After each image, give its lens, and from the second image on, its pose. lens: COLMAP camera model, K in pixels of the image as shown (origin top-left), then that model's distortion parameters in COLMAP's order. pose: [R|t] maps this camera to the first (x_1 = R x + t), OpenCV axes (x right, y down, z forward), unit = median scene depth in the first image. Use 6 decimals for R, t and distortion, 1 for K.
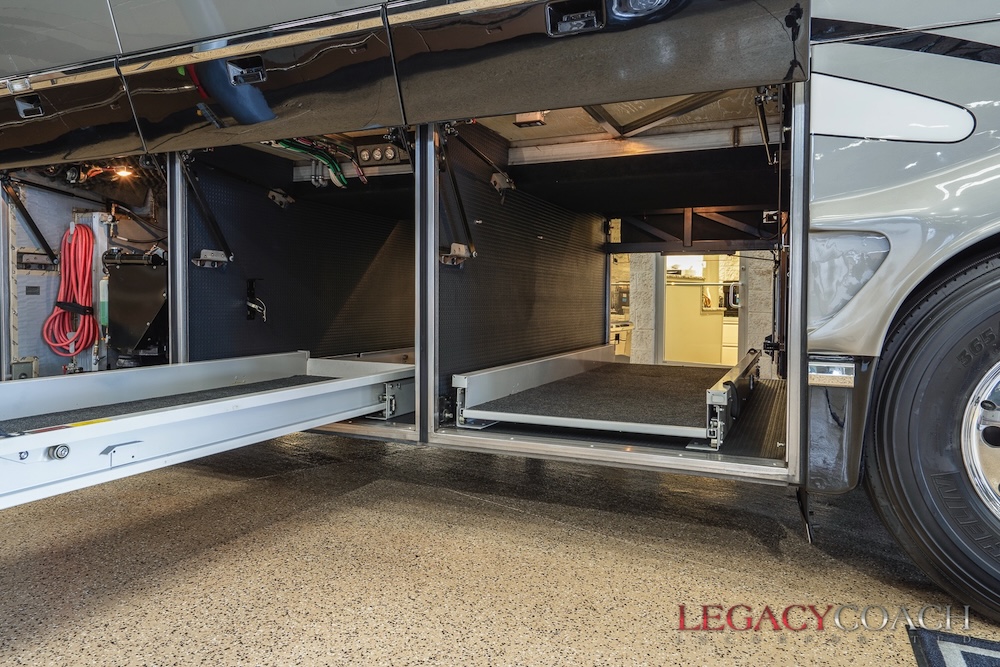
lens RADIAL K [[678.7, 0, 496.0], [0, 678.7, 316.6], [0, 0, 1]] dist [0.026620, 0.001701]
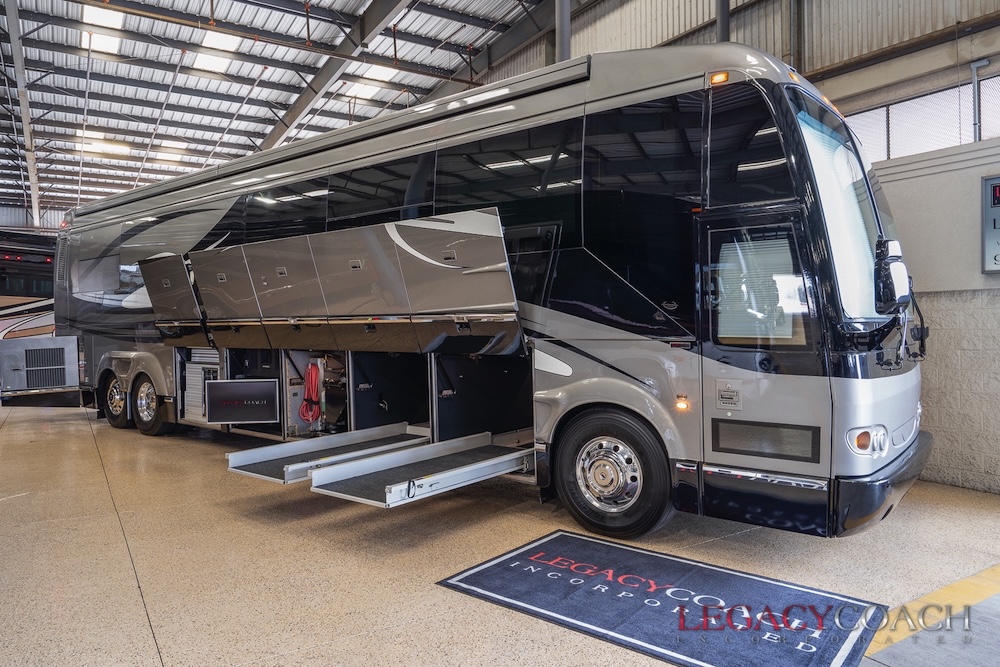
lens RADIAL K [[678.7, 0, 496.0], [0, 678.7, 316.6], [0, 0, 1]] dist [0.026620, 0.001701]
pose [[0.967029, -0.033002, -0.252520, 0.549633], [0.027547, 0.999305, -0.025107, -0.220536], [0.253173, 0.017323, 0.967266, -1.021403]]
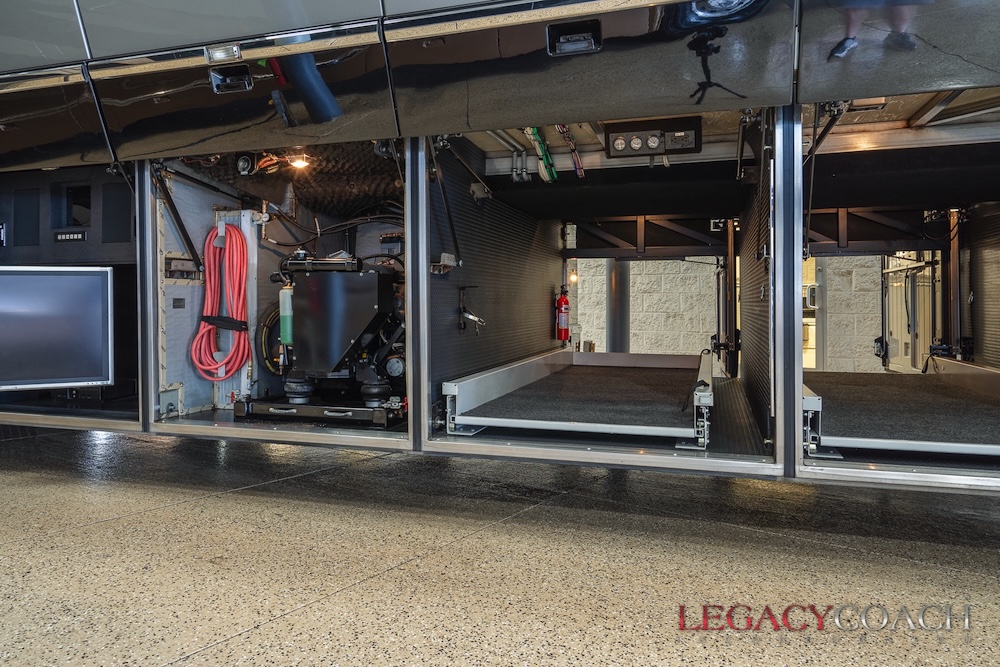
lens RADIAL K [[658.5, 0, 497.1], [0, 658.5, 310.2], [0, 0, 1]] dist [0.010534, 0.001847]
pose [[0.992144, -0.013163, 0.124404, -0.388246], [0.015159, 0.999771, -0.015110, -0.011438], [-0.124177, 0.016877, 0.992117, 0.155042]]
